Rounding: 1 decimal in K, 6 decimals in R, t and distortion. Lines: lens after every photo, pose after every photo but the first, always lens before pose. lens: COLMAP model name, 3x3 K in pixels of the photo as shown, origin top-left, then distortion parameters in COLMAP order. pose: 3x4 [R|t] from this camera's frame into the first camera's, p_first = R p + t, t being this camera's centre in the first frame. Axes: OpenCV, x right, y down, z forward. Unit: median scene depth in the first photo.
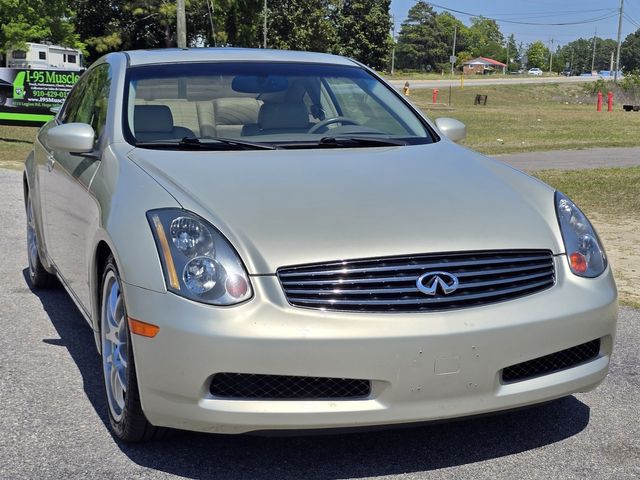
lens RADIAL K [[1128.4, 0, 333.1], [0, 1128.4, 238.8], [0, 0, 1]] dist [0.135068, -0.178028]
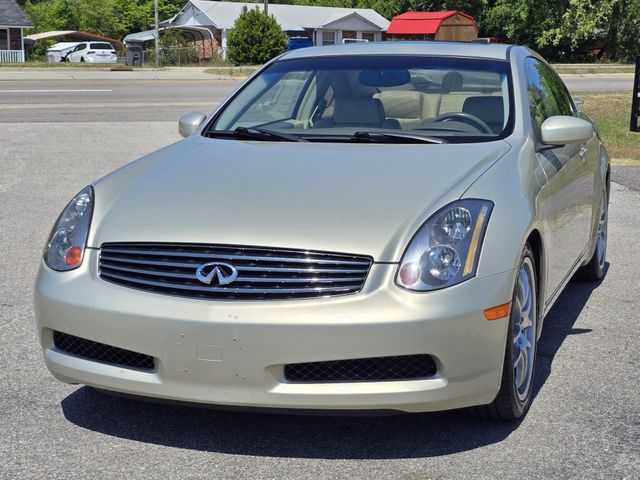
lens RADIAL K [[1179.8, 0, 321.1], [0, 1179.8, 293.7], [0, 0, 1]] dist [0.144084, -0.335116]
pose [[0.782830, 0.118978, -0.610754, 0.765353], [-0.090213, 0.992880, 0.077789, -0.032240], [0.615661, -0.005798, 0.787990, 0.191365]]
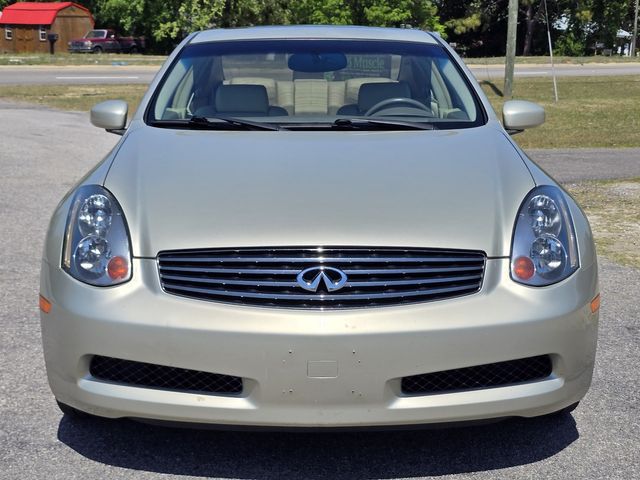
lens RADIAL K [[1160.7, 0, 287.2], [0, 1160.7, 241.7], [0, 0, 1]] dist [0.071385, 0.035561]
pose [[0.935276, 0.058335, -0.349080, 0.362355], [-0.053662, 0.998293, 0.023049, -0.010262], [0.349829, -0.002825, 0.936809, 0.100898]]
